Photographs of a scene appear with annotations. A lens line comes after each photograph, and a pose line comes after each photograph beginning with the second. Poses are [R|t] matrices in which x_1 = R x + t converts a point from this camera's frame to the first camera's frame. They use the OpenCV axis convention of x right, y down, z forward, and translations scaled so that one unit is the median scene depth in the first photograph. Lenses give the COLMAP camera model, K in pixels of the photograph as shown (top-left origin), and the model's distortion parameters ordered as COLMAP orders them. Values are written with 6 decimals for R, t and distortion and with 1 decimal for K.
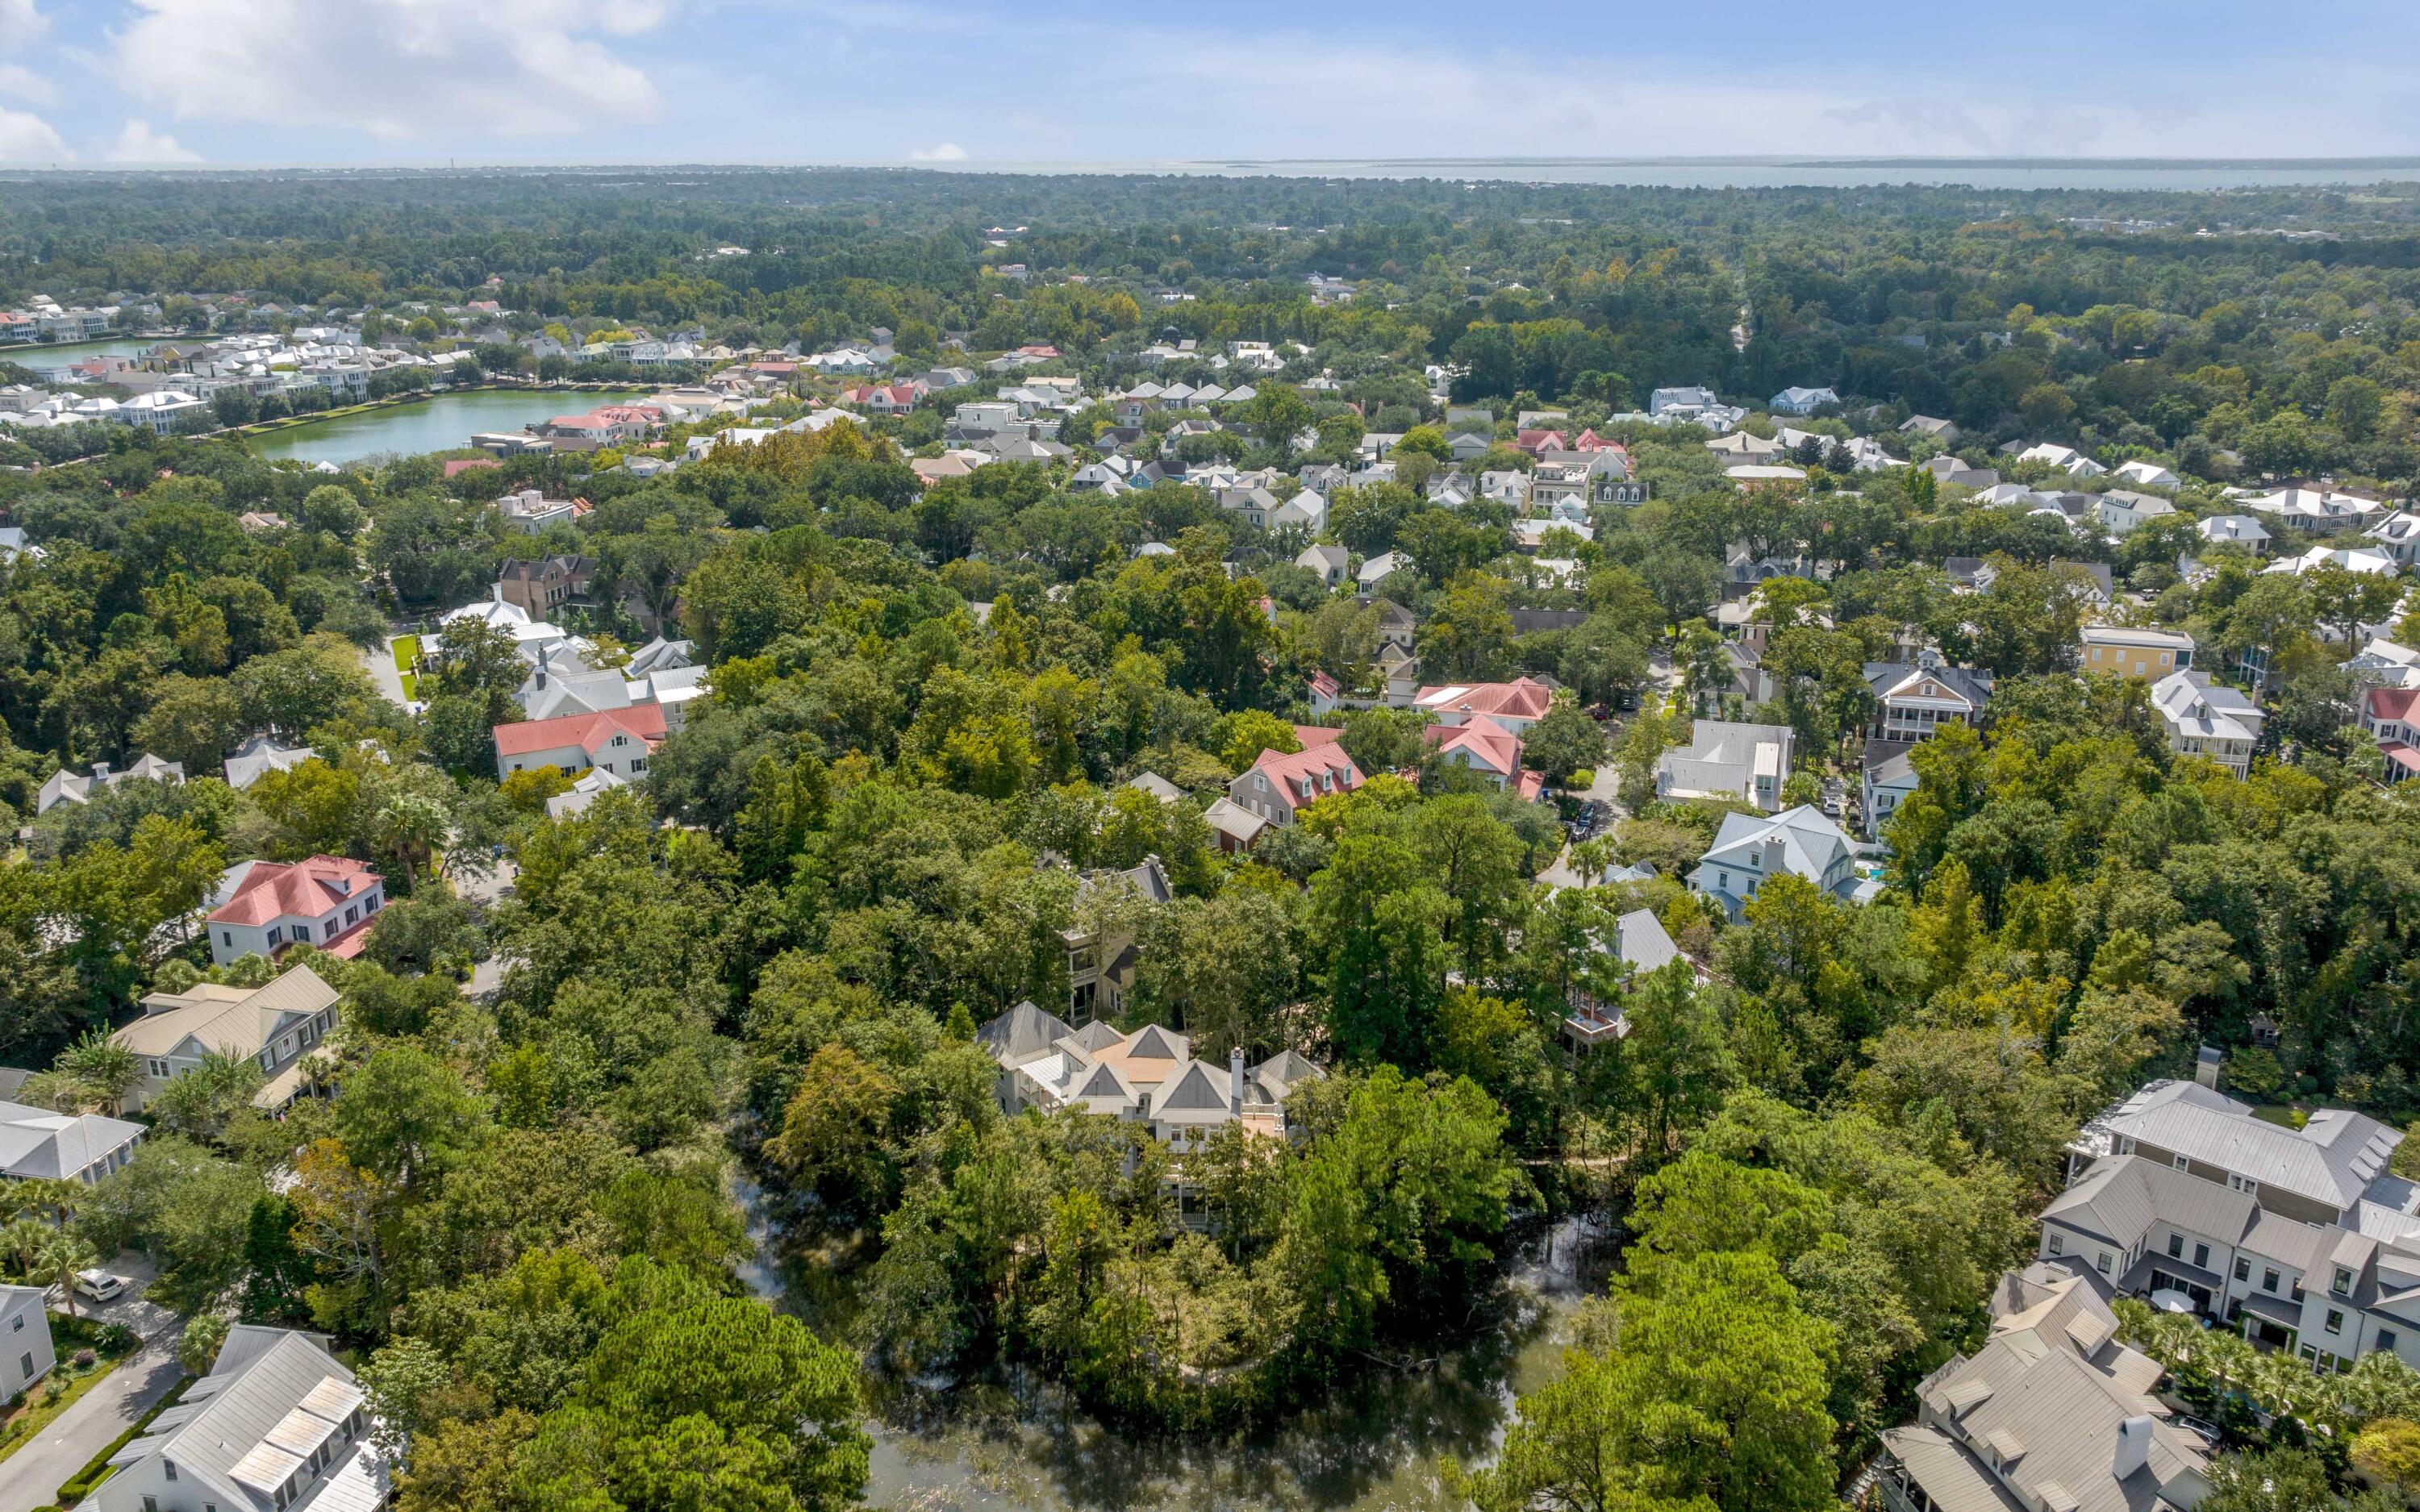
lens RADIAL K [[1889.1, 0, 1213.5], [0, 1889.1, 757.2], [0, 0, 1]] dist [-0.023128, 0.011522]
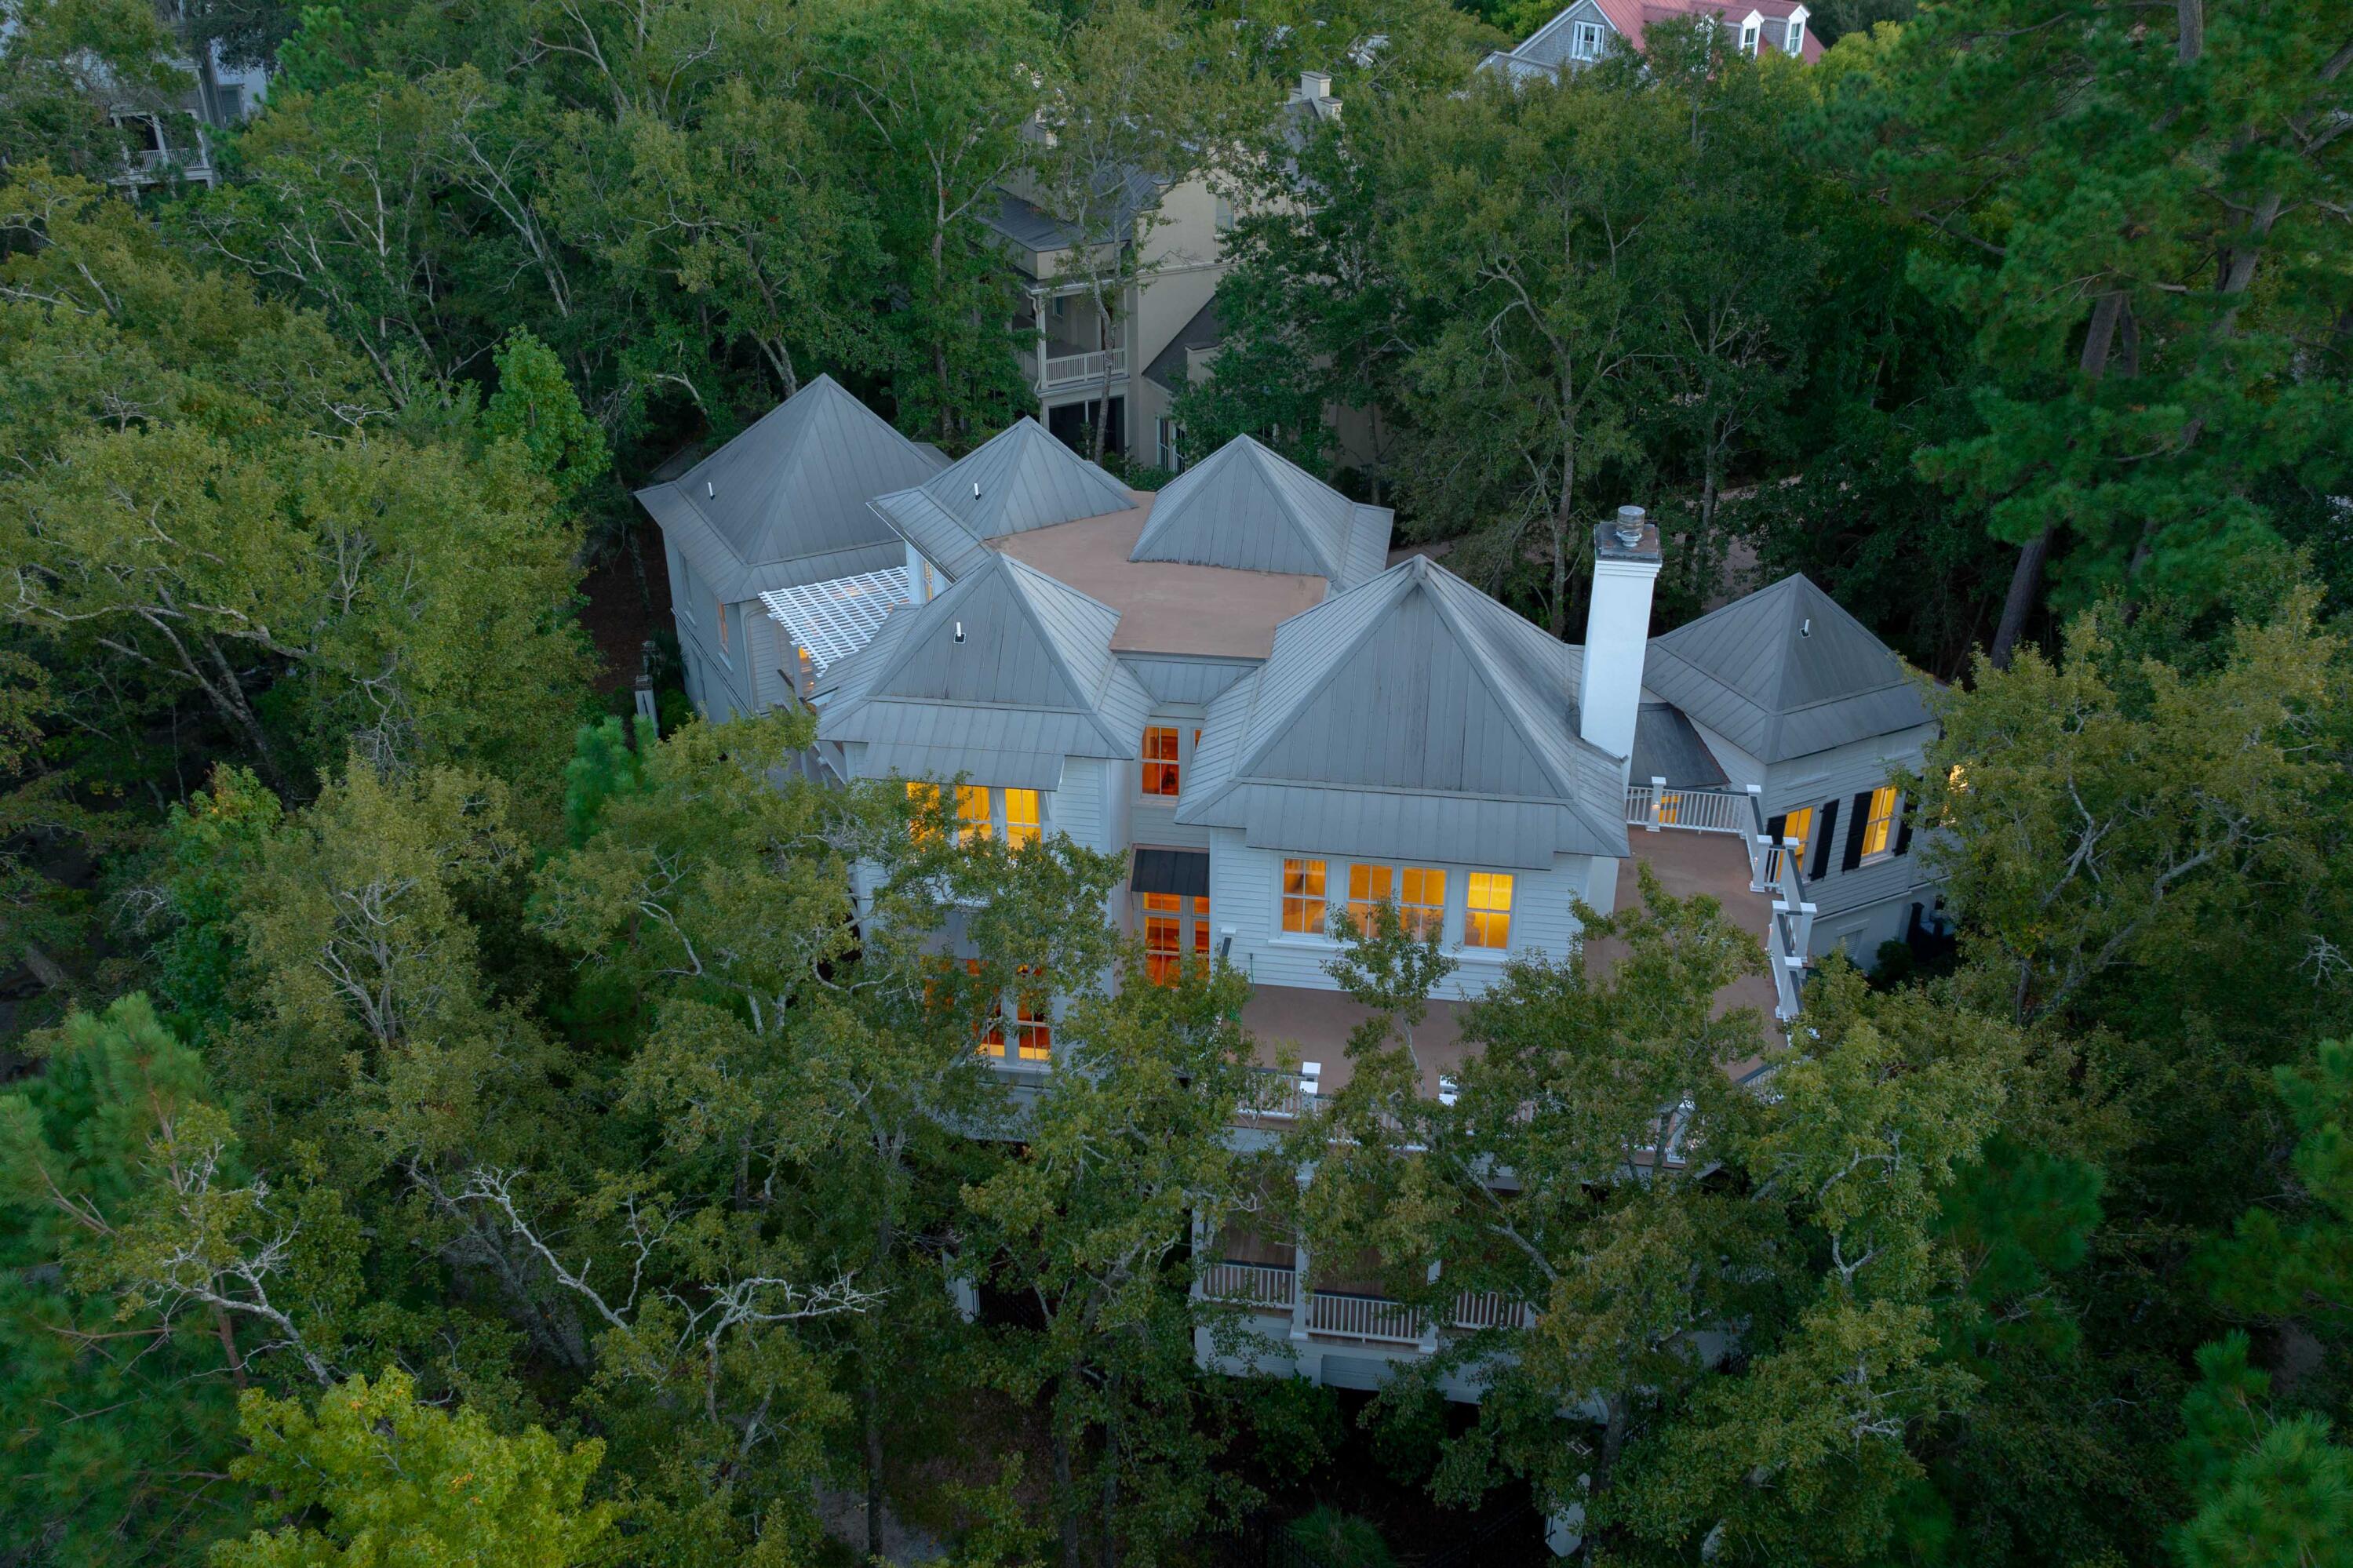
lens RADIAL K [[1954.2, 0, 1173.8], [0, 1954.2, 783.3], [0, 0, 1]] dist [-0.004334, -0.019558]
pose [[0.992255, 0.065062, -0.105818, -0.005492], [-0.043636, 0.980138, 0.193458, 0.062416], [0.116303, -0.187342, 0.975385, 0.341340]]
